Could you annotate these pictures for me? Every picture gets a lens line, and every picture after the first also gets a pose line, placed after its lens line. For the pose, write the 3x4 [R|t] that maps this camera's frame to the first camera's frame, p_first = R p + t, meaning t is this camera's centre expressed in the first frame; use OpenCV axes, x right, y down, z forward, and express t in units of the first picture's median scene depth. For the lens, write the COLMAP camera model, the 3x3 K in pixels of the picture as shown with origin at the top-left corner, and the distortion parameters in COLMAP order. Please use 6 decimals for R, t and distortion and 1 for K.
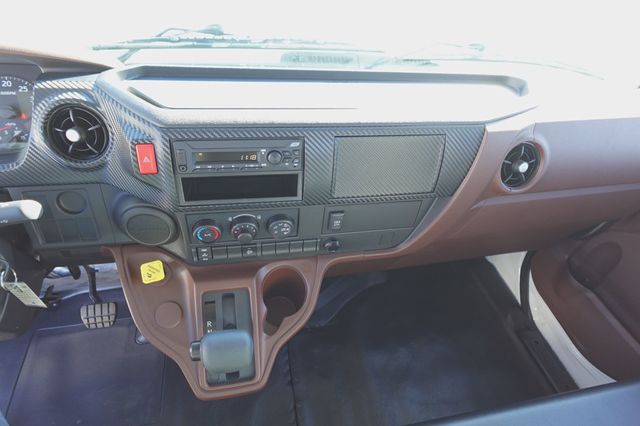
lens RADIAL K [[360.9, 0, 320.0], [0, 360.9, 213.0], [0, 0, 1]] dist [-0.000525, -0.000267]
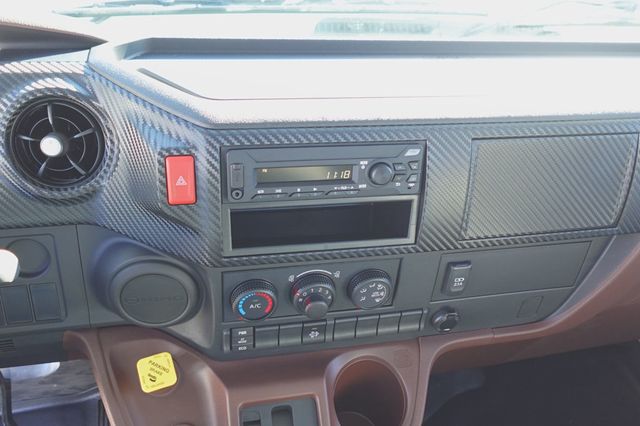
lens RADIAL K [[588.6, 0, 320.0], [0, 588.6, 213.0], [0, 0, 1]] dist [-0.009428, 0.001950]
pose [[0.999566, -0.024419, 0.016473, -0.211151], [0.026105, 0.993427, -0.111447, 0.018809], [-0.013643, 0.111829, 0.993634, 0.008875]]
